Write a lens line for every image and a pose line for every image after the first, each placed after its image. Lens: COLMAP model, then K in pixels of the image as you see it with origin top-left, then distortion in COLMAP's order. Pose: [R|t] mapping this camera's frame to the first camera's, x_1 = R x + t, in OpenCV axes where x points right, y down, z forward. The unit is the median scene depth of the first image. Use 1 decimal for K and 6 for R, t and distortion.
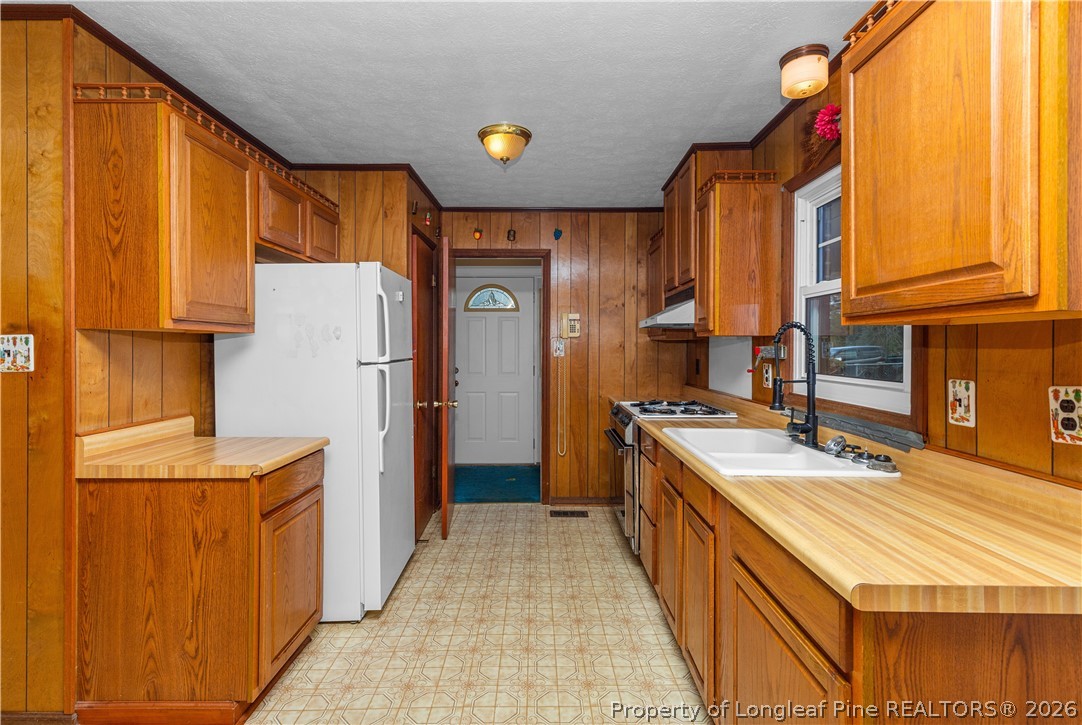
lens RADIAL K [[506.6, 0, 541.2], [0, 506.6, 347.0], [0, 0, 1]] dist [0.003395, 0.000804]
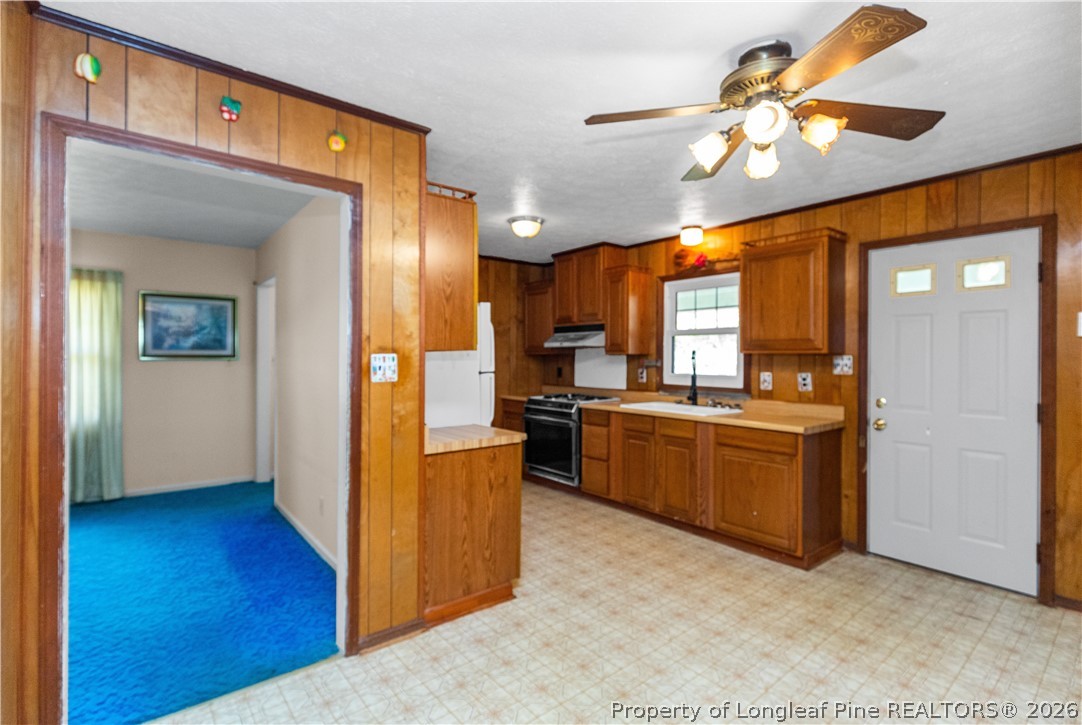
lens RADIAL K [[506.3, 0, 542.8], [0, 506.3, 354.7], [0, 0, 1]] dist [0.000776, -0.000169]
pose [[0.775920, 0.003134, 0.630823, -1.532629], [-0.003209, 0.999994, -0.001021, -0.022852], [-0.630823, -0.001232, 0.775926, -0.315691]]
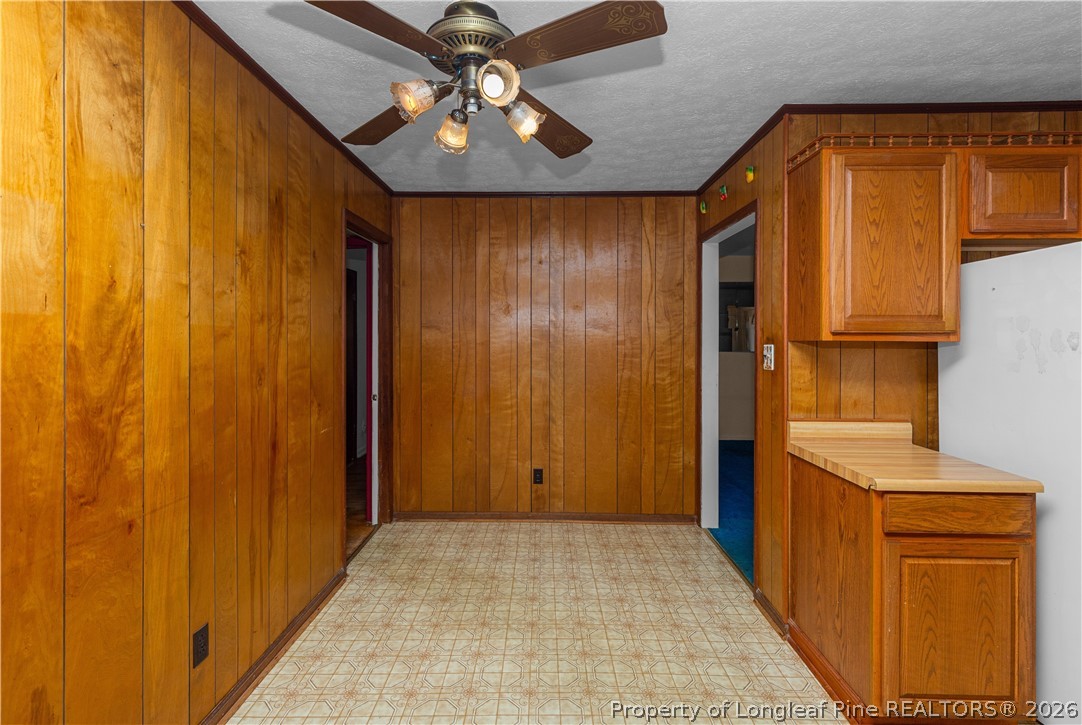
lens RADIAL K [[512.6, 0, 534.9], [0, 512.6, 335.9], [0, 0, 1]] dist [0.000518, -0.000212]
pose [[-0.025066, -0.002547, -0.999683, 0.455870], [-0.003481, 0.999991, -0.002460, -0.042065], [0.999680, 0.003418, -0.025075, 0.355493]]
